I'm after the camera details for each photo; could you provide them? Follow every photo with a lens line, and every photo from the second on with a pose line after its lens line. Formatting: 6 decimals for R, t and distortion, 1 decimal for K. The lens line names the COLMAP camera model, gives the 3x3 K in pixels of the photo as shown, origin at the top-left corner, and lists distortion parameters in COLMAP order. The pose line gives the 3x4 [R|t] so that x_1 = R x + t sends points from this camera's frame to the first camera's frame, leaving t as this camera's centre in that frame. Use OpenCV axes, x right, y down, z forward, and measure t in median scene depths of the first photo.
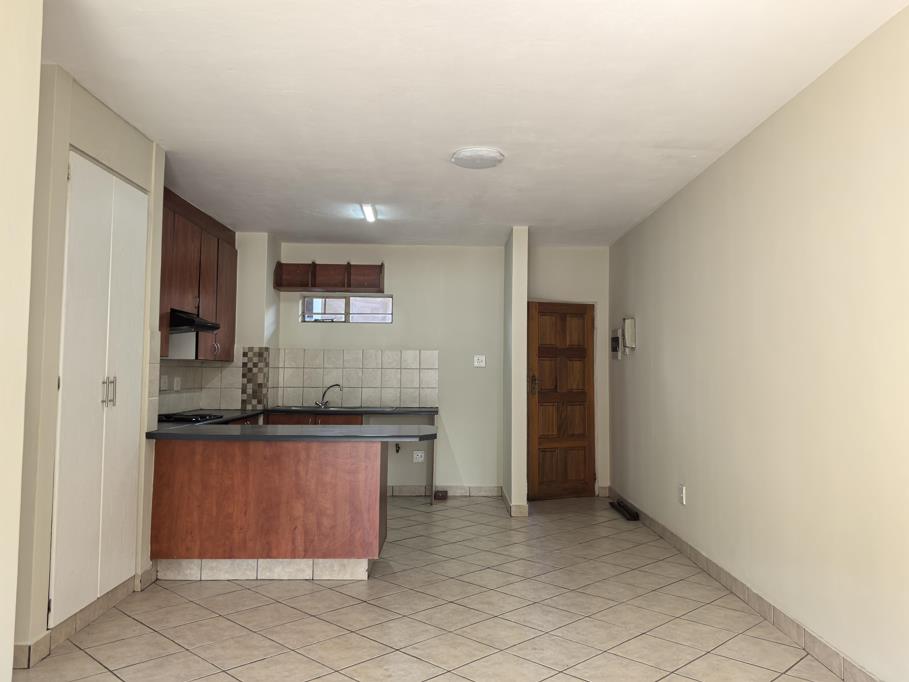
lens RADIAL K [[721.3, 0, 466.5], [0, 721.3, 324.6], [0, 0, 1]] dist [0.055900, -0.081718]
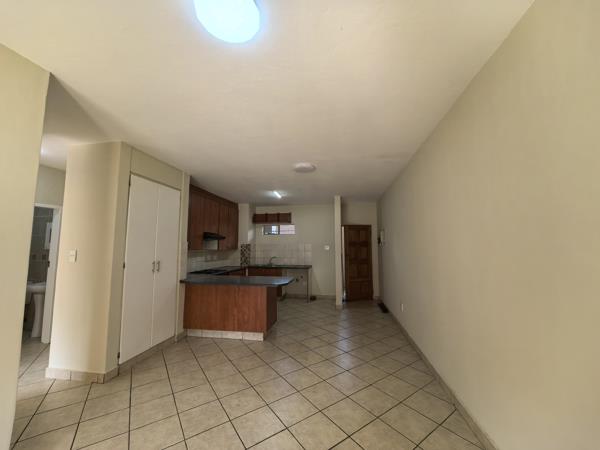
lens RADIAL K [[232.7, 0, 300.5], [0, 232.7, 224.7], [0, 0, 1]] dist [-0.010777, -0.000291]
pose [[0.982522, -0.030395, -0.183649, 0.090186], [0.024653, 0.999136, -0.033470, -0.008963], [0.184508, 0.028358, 0.982422, 0.147808]]
